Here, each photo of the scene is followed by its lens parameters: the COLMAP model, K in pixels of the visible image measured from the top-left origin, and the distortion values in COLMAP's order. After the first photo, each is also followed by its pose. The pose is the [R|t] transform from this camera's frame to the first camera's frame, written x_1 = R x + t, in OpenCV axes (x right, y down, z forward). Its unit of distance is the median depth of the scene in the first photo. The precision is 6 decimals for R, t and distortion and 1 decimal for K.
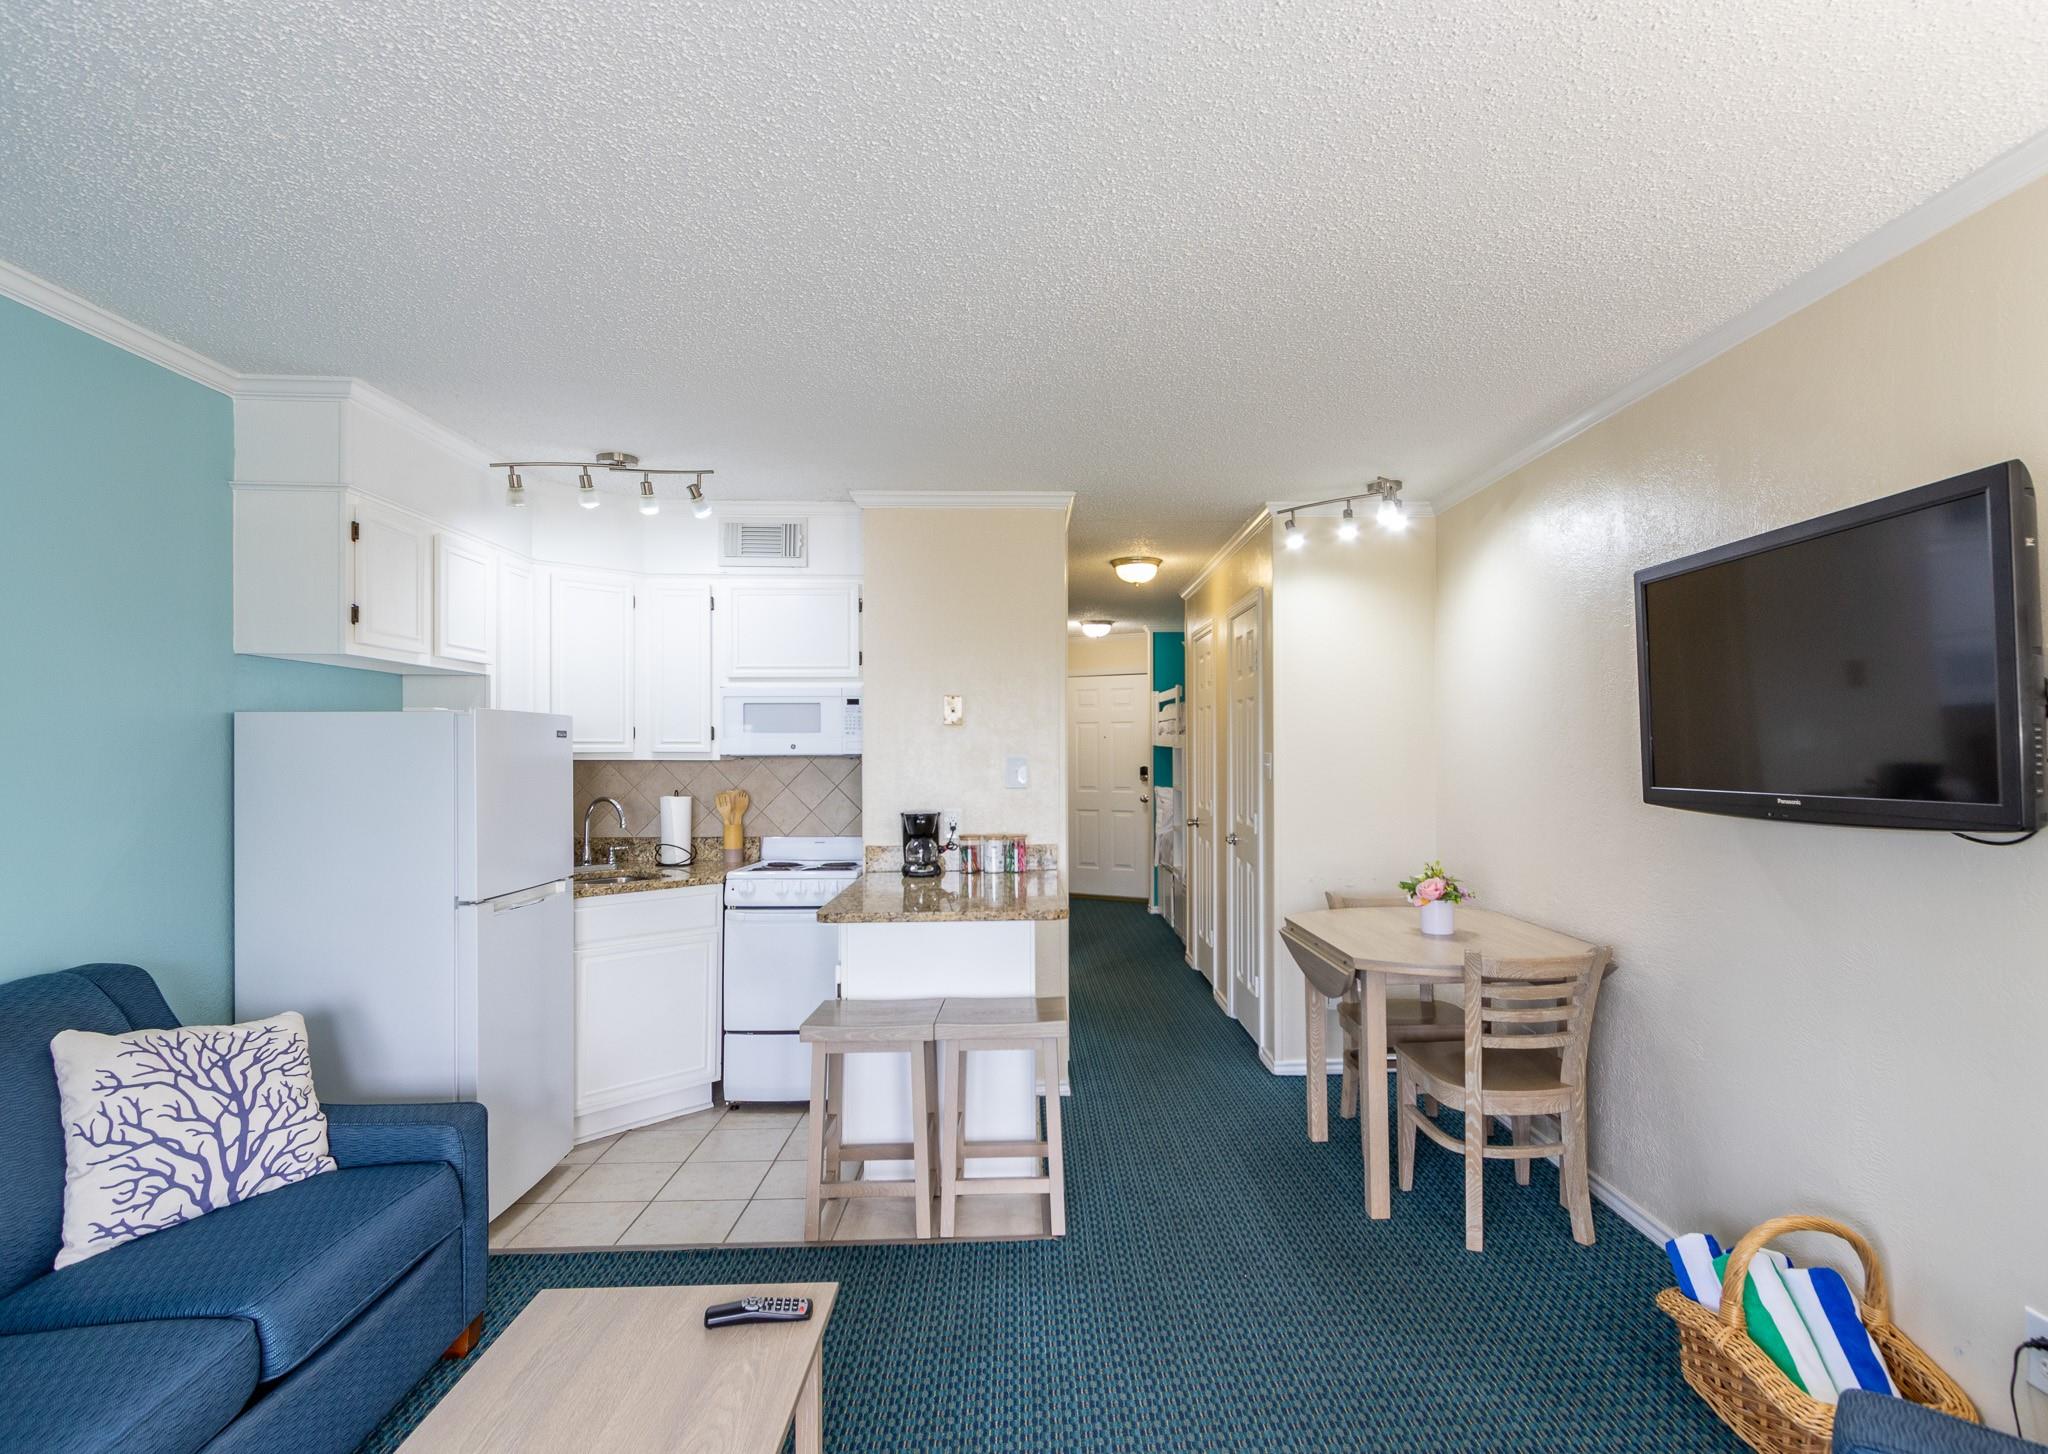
lens RADIAL K [[1016.5, 0, 1064.1], [0, 1016.5, 752.7], [0, 0, 1]] dist [0.003107, 0.000388]
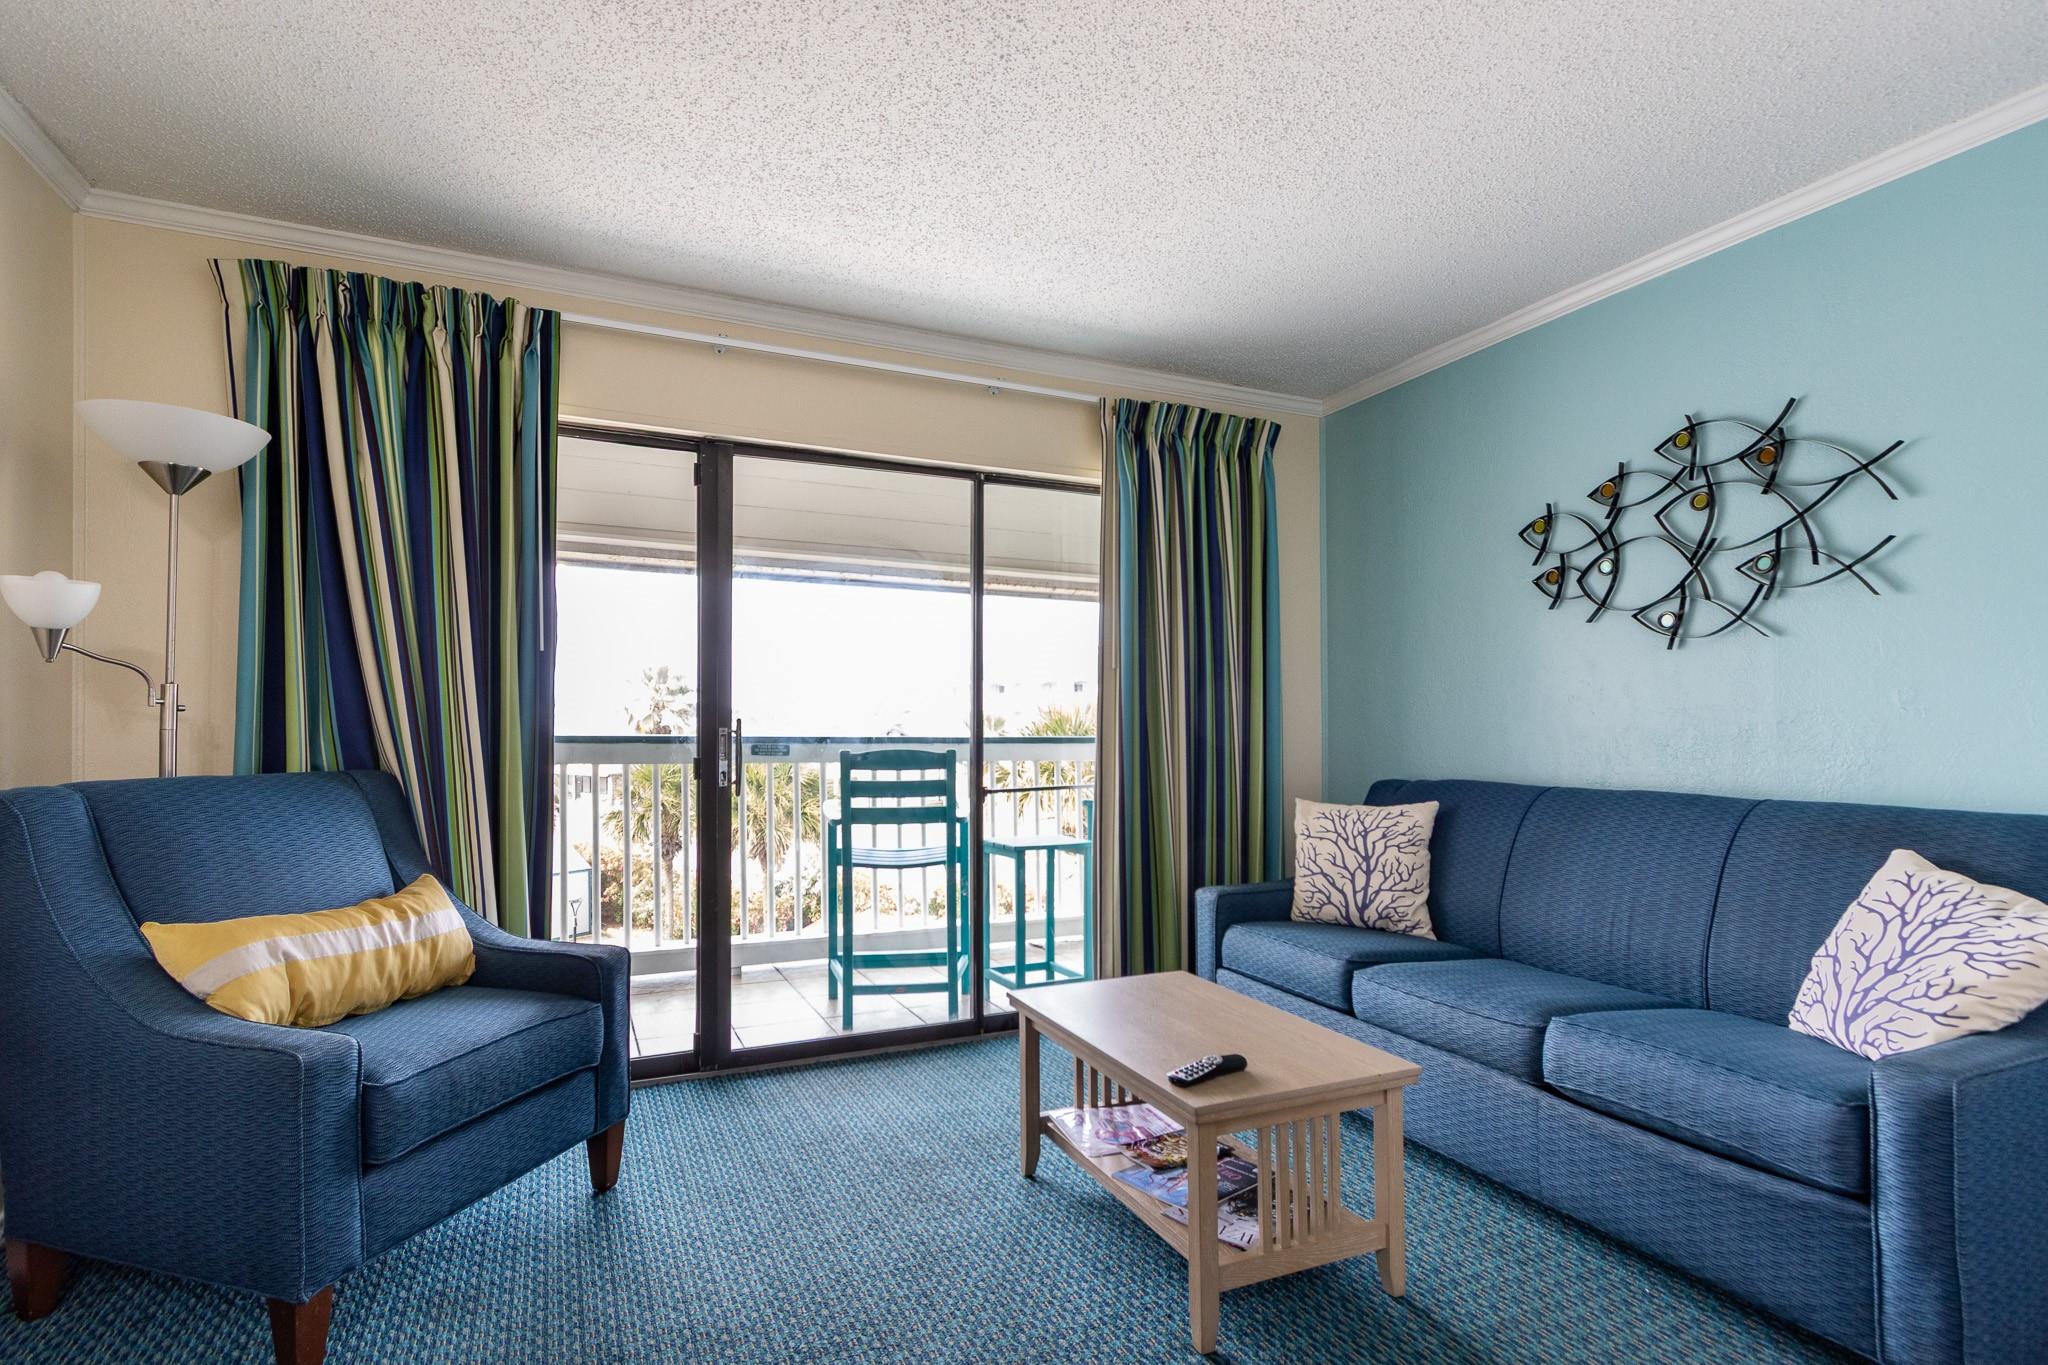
lens RADIAL K [[969.7, 0, 982.7], [0, 969.7, 703.2], [0, 0, 1]] dist [0.021979, -0.009799]
pose [[-0.932178, 0.002725, -0.361990, 0.138193], [0.006506, 0.999936, -0.009228, 0.063212], [0.361942, -0.010957, -0.932136, 0.813591]]
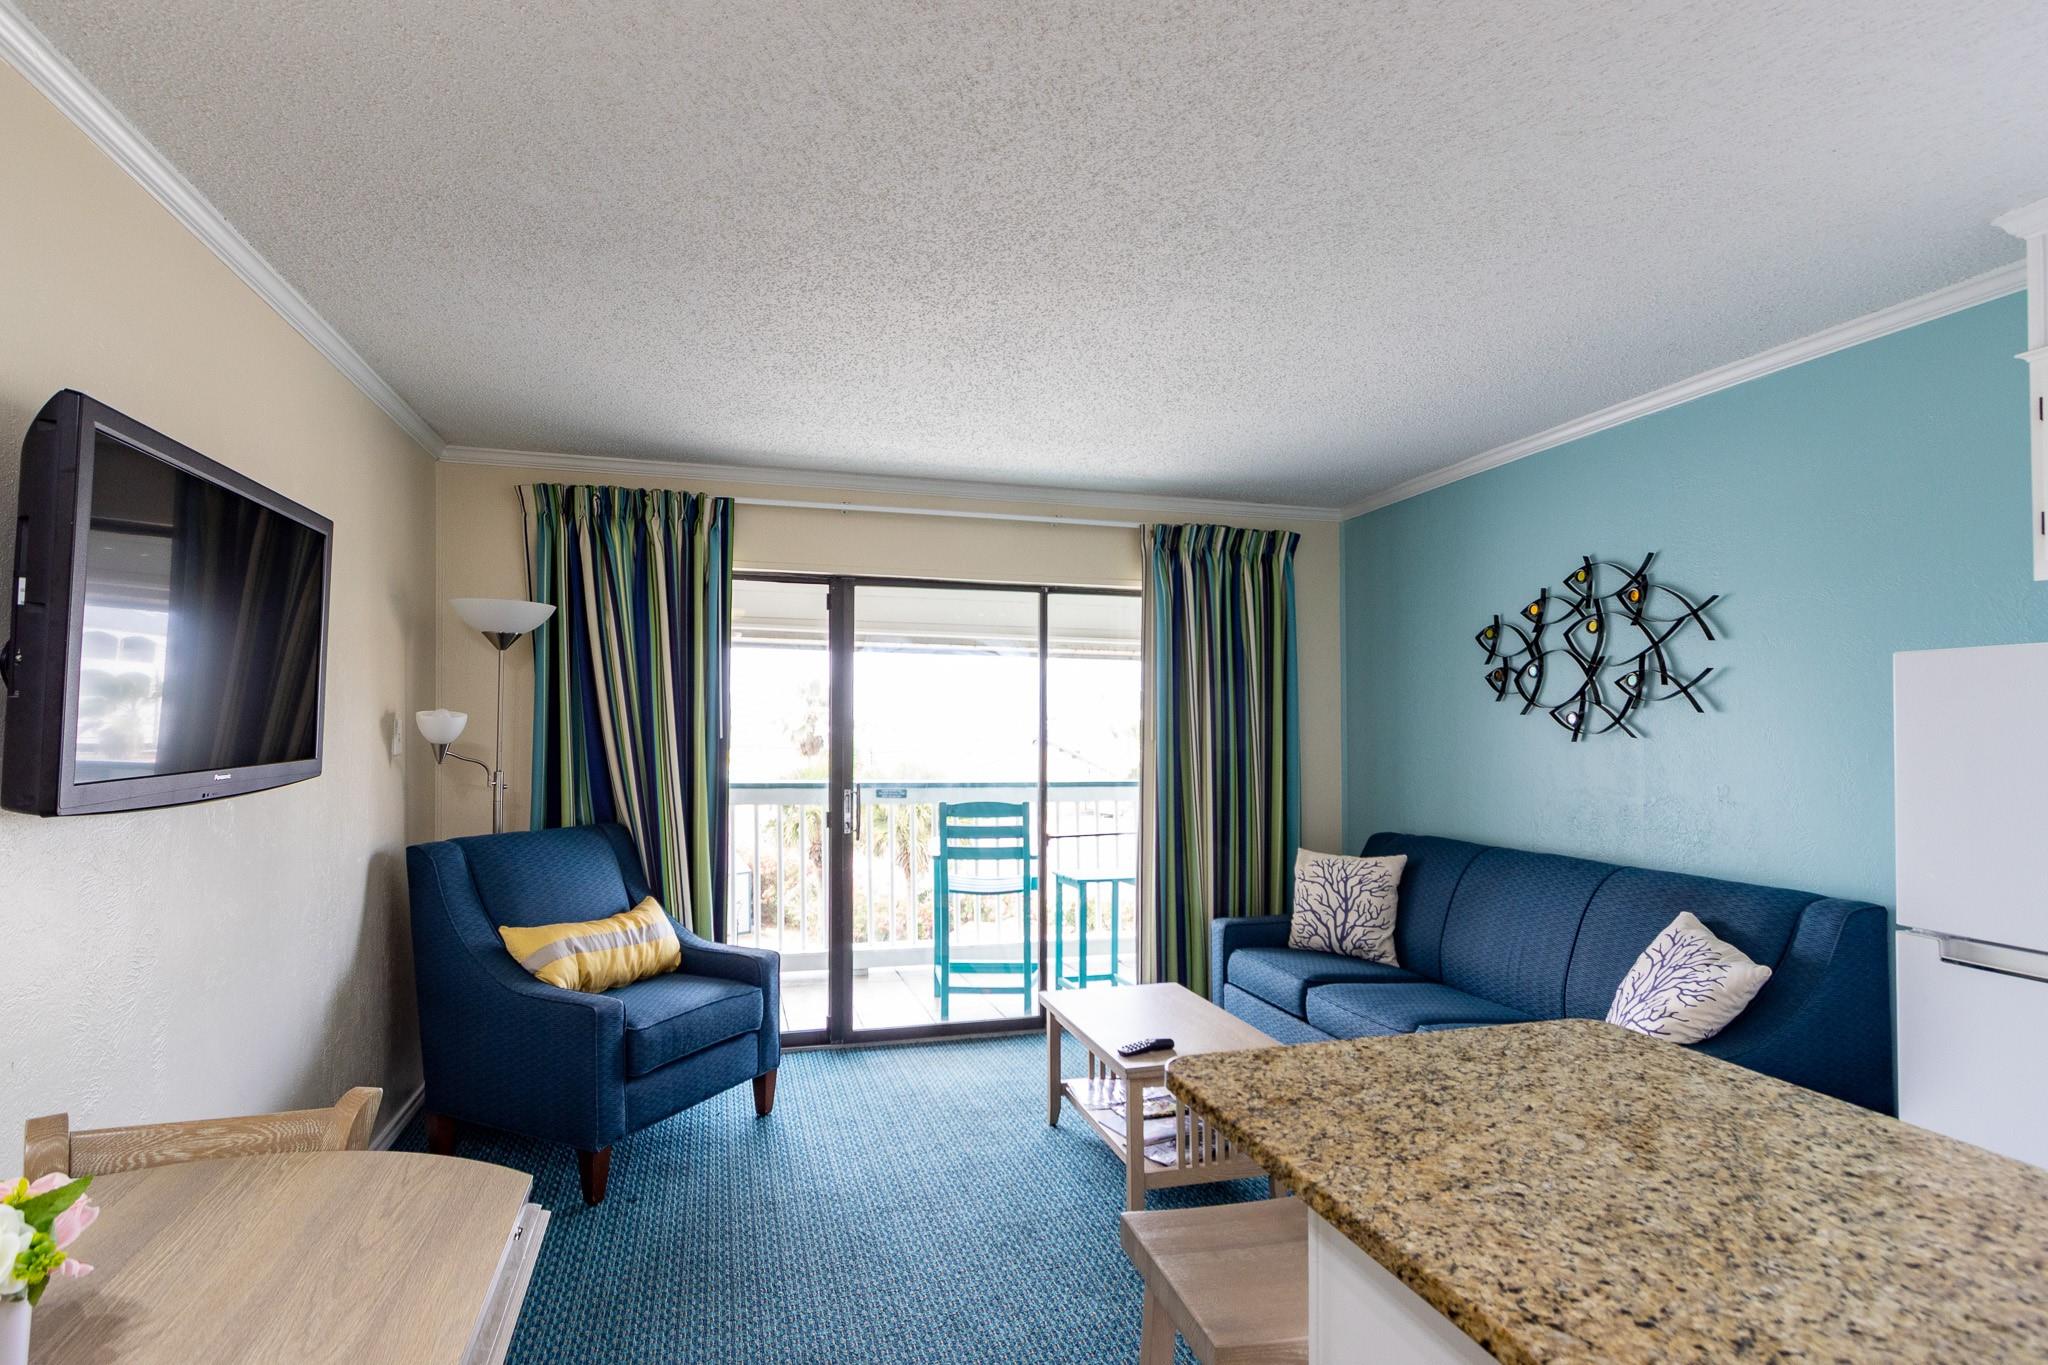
lens RADIAL K [[969.7, 0, 982.7], [0, 969.7, 703.2], [0, 0, 1]] dist [0.021979, -0.009799]
pose [[-0.975443, 0.002291, -0.220241, 0.138451], [0.006700, 0.999792, -0.019275, 0.000902], [0.220151, -0.020277, -0.975255, 1.075820]]
